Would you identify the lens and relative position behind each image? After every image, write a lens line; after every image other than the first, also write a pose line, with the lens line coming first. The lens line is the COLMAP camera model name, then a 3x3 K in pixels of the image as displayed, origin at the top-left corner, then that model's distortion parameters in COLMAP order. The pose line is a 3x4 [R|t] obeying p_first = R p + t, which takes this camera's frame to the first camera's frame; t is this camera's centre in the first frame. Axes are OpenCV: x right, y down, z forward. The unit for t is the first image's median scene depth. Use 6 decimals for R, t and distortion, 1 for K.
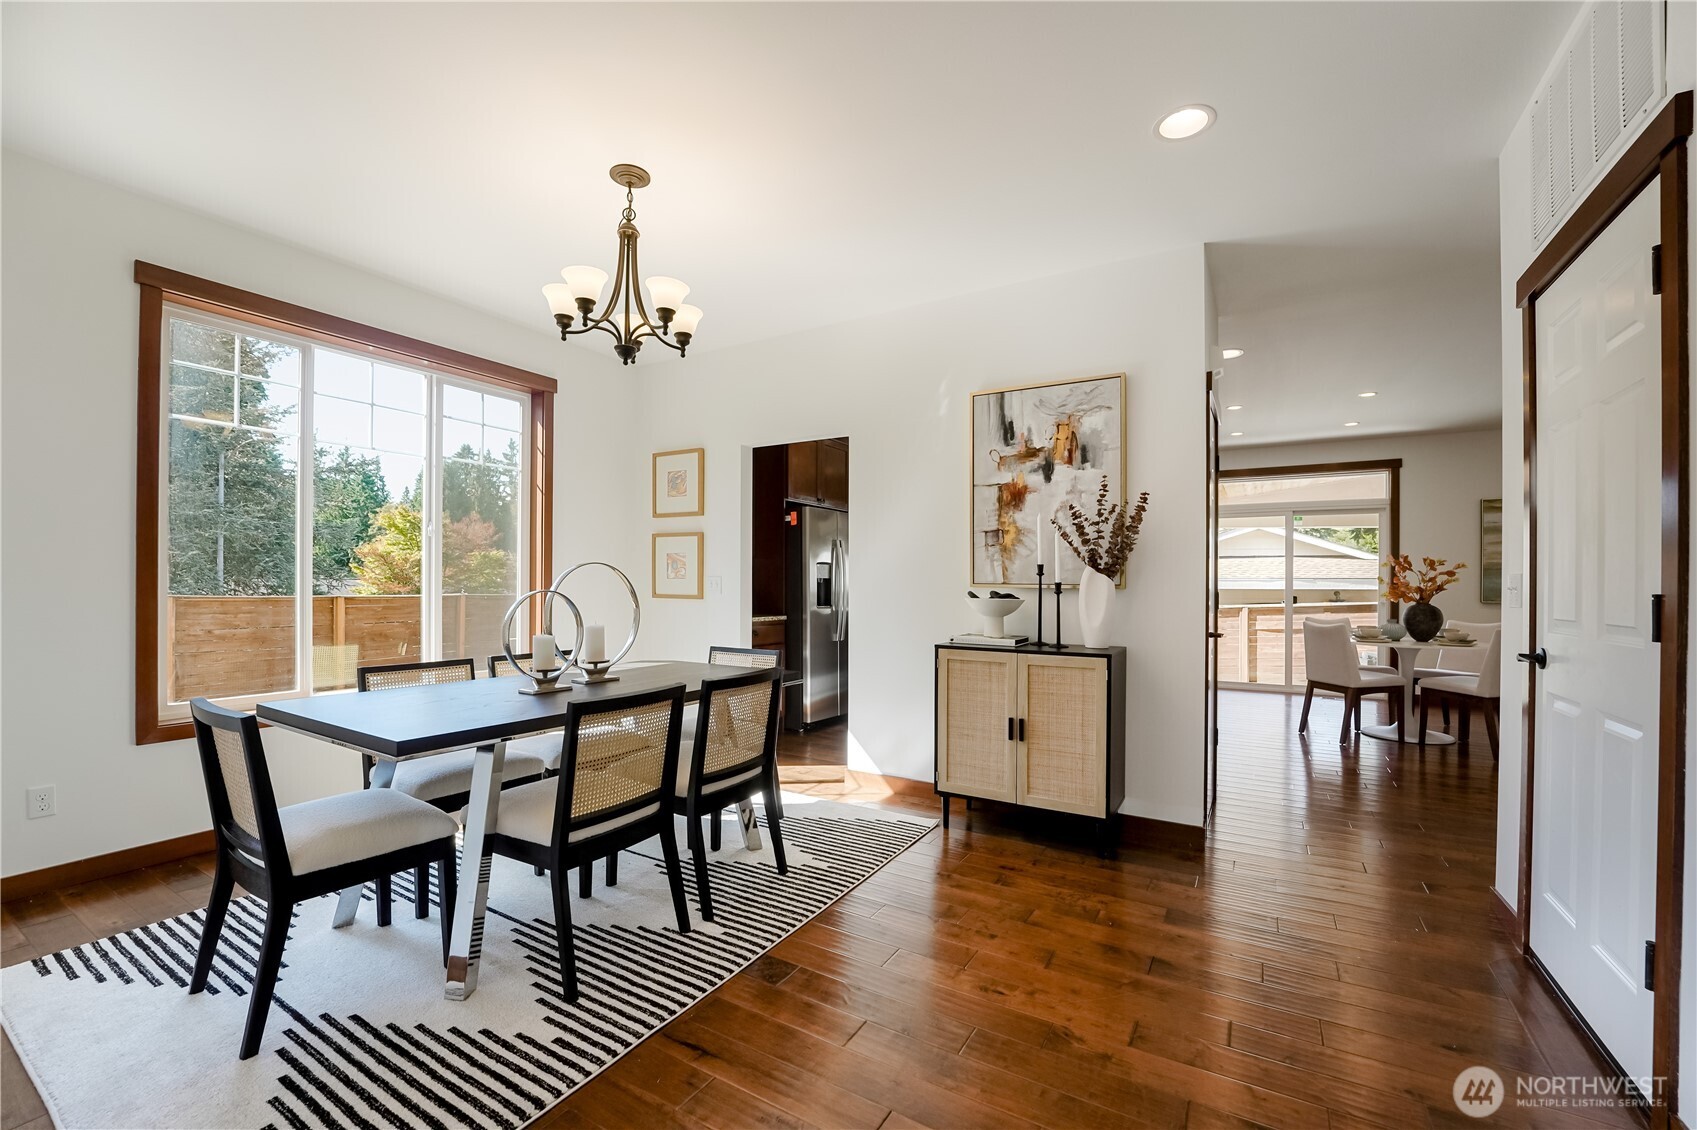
lens RADIAL K [[698.9, 0, 848.5], [0, 698.9, 565.0], [0, 0, 1]] dist [-0.045103, 0.000003]
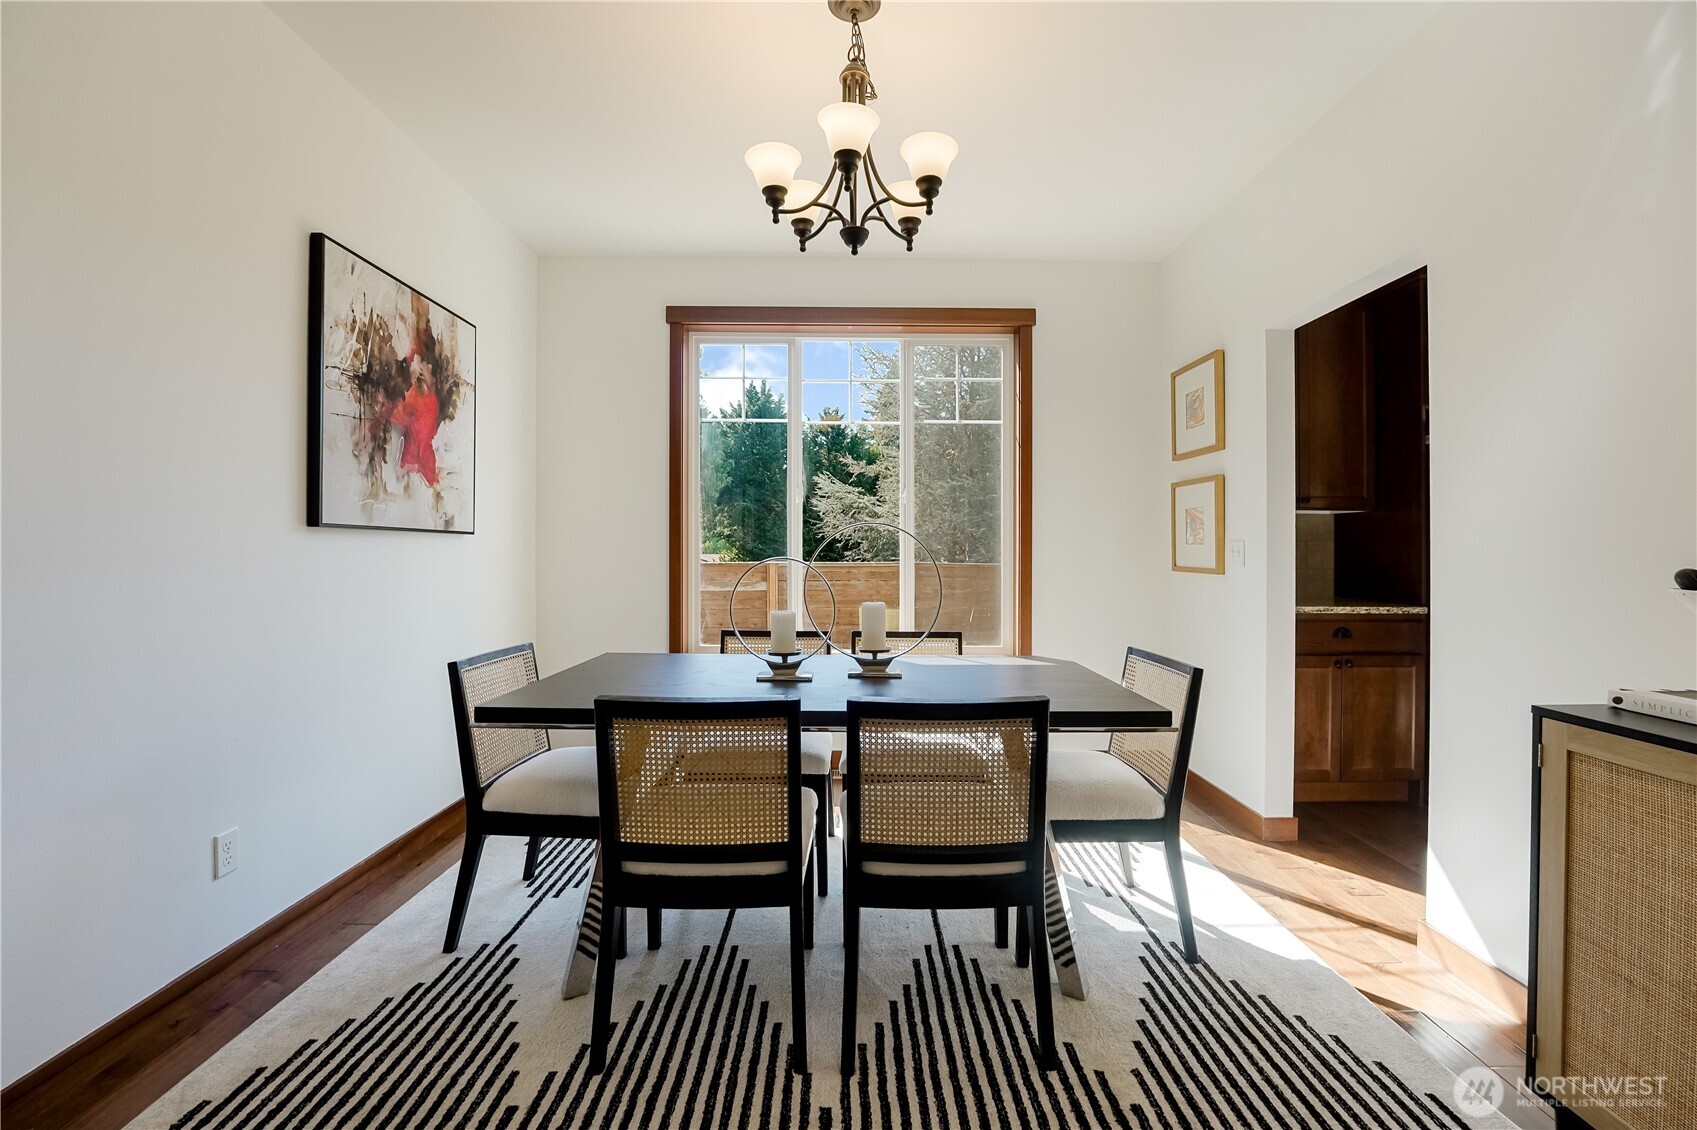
lens RADIAL K [[712.0, 0, 853.1], [0, 712.0, 537.7], [0, 0, 1]] dist [-0.029812, 0.000225]
pose [[0.517147, -0.015350, -0.855759, 0.261892], [0.019421, 0.999792, -0.006197, 0.014775], [0.855676, -0.013415, 0.517338, 0.481261]]
